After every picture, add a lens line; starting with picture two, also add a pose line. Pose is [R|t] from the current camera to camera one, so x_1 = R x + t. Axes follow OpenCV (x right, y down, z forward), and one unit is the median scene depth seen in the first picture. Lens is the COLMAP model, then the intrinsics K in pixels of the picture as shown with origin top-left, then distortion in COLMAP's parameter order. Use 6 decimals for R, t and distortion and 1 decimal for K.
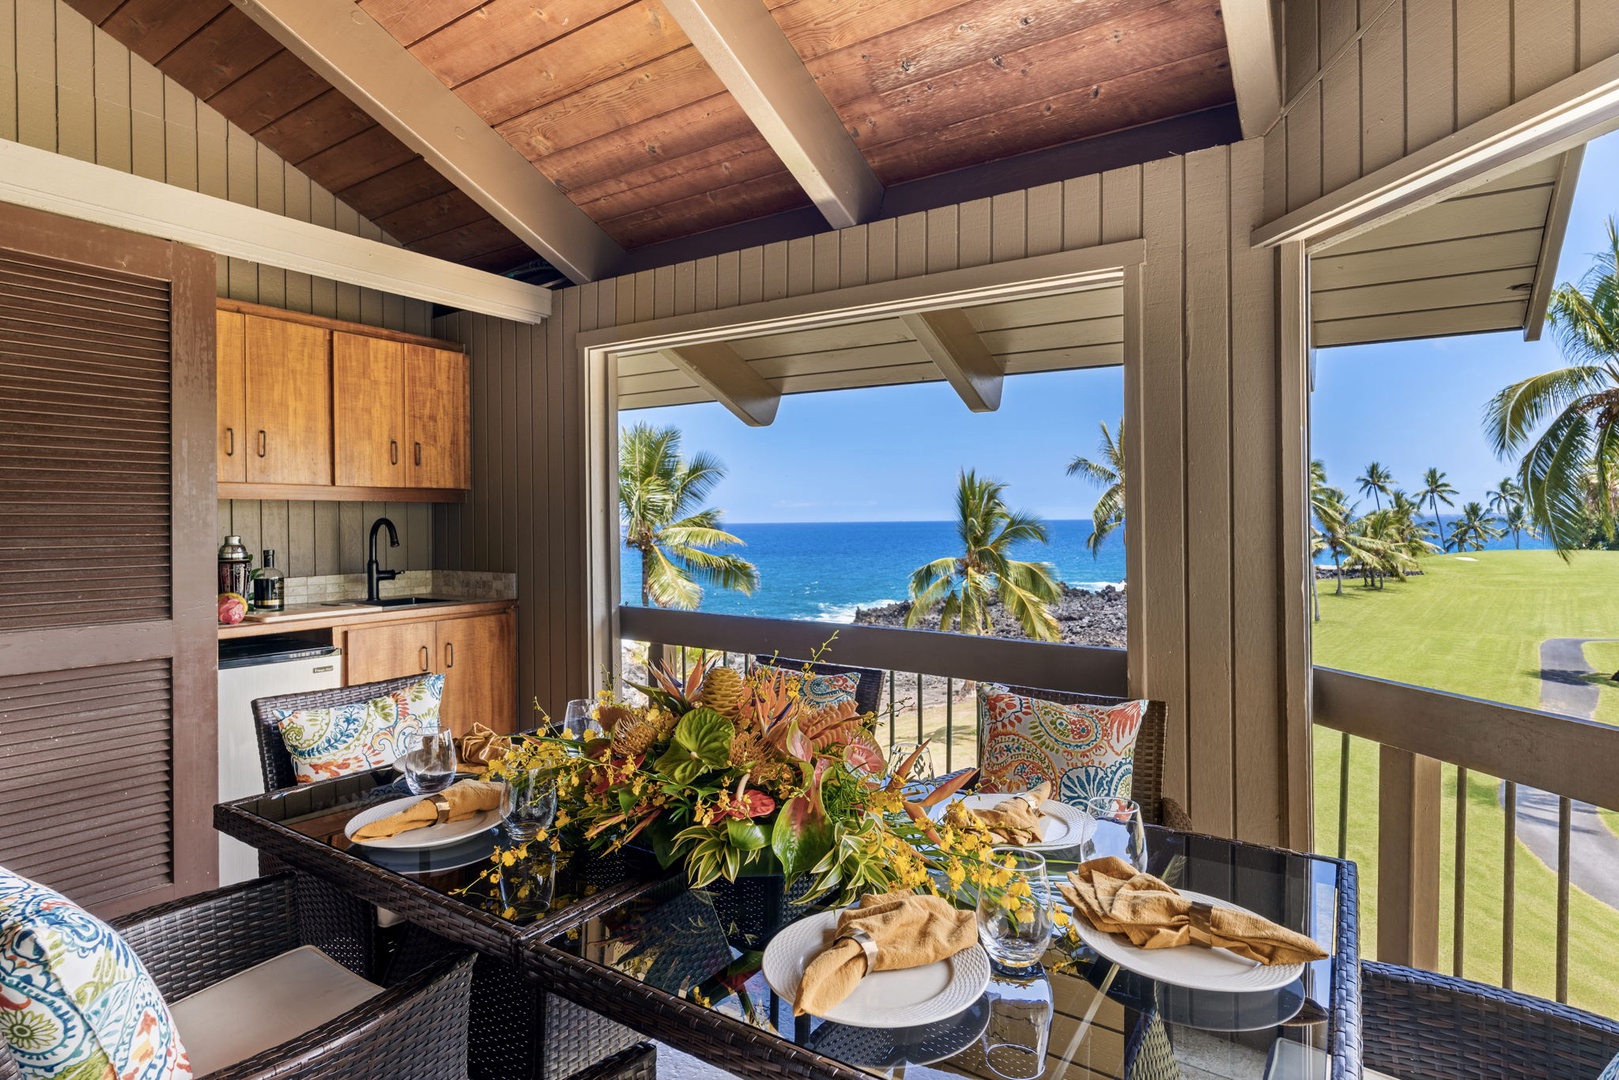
lens RADIAL K [[876.2, 0, 816.1], [0, 876.2, 538.5], [0, 0, 1]] dist [0.002969, 0.002511]
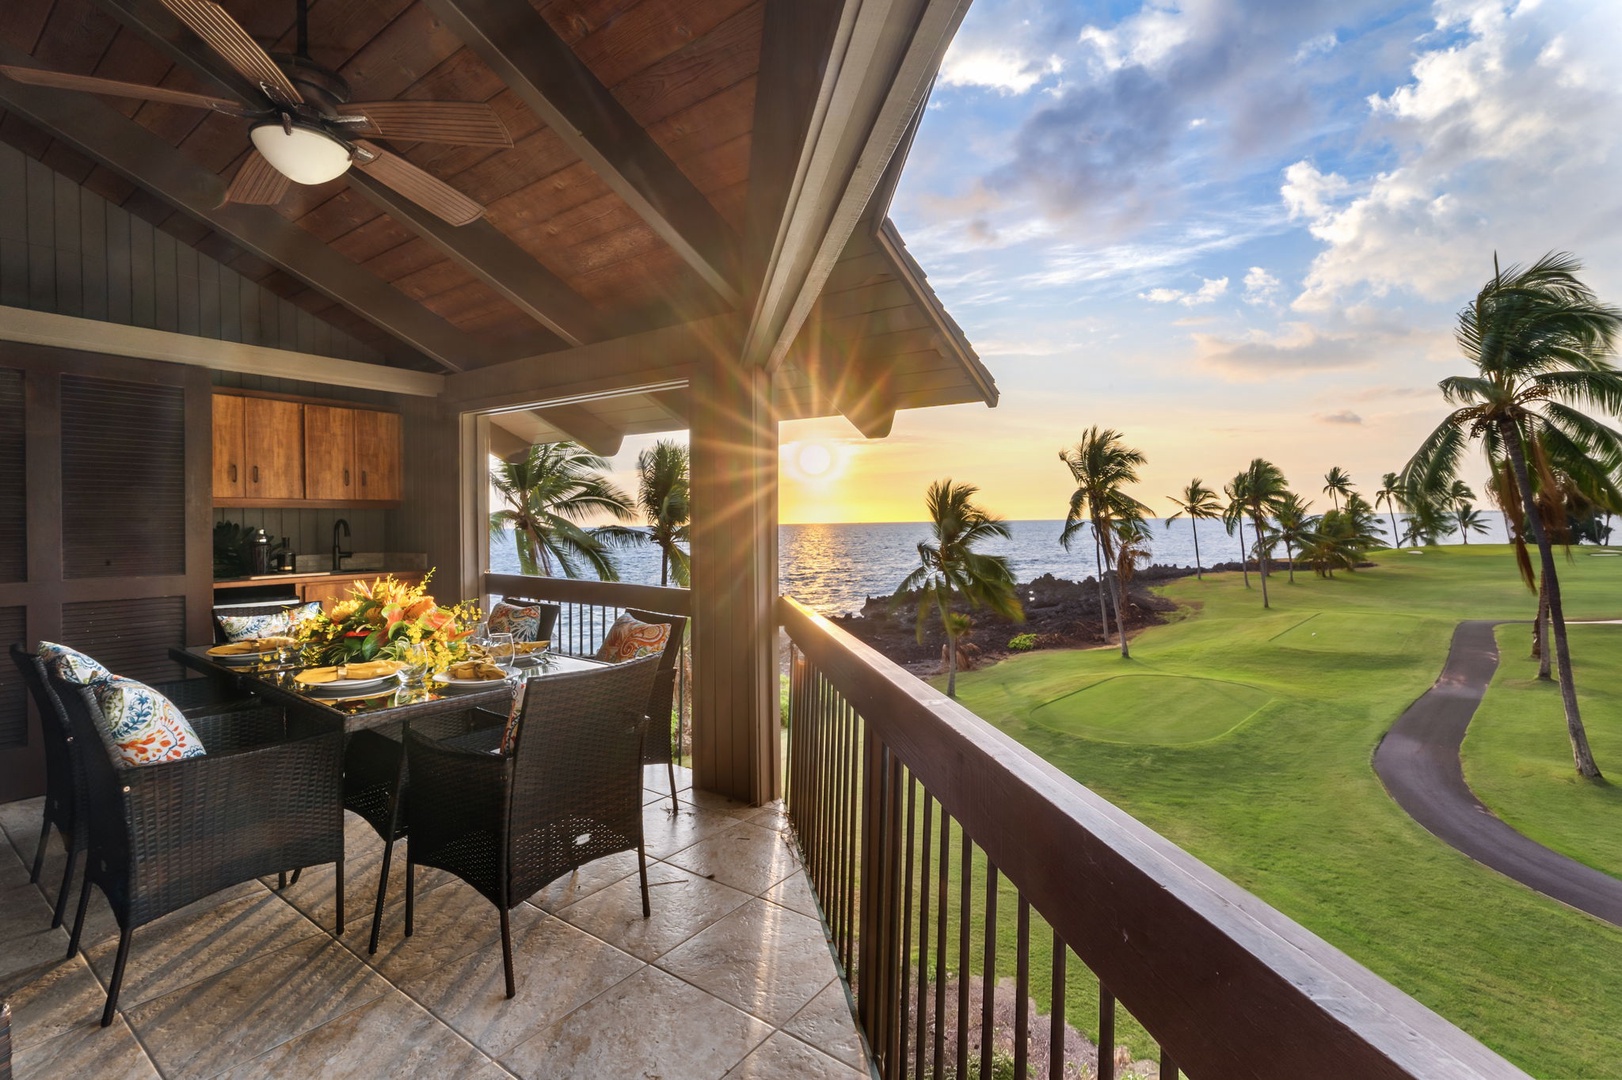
lens RADIAL K [[760.8, 0, 812.1], [0, 760.8, 536.9], [0, 0, 1]] dist [0.025369, 0.000391]
pose [[0.999005, -0.005686, -0.044229, 0.434168], [0.005649, 0.999984, -0.000966, 0.016200], [0.044234, 0.000715, 0.999021, -0.370445]]
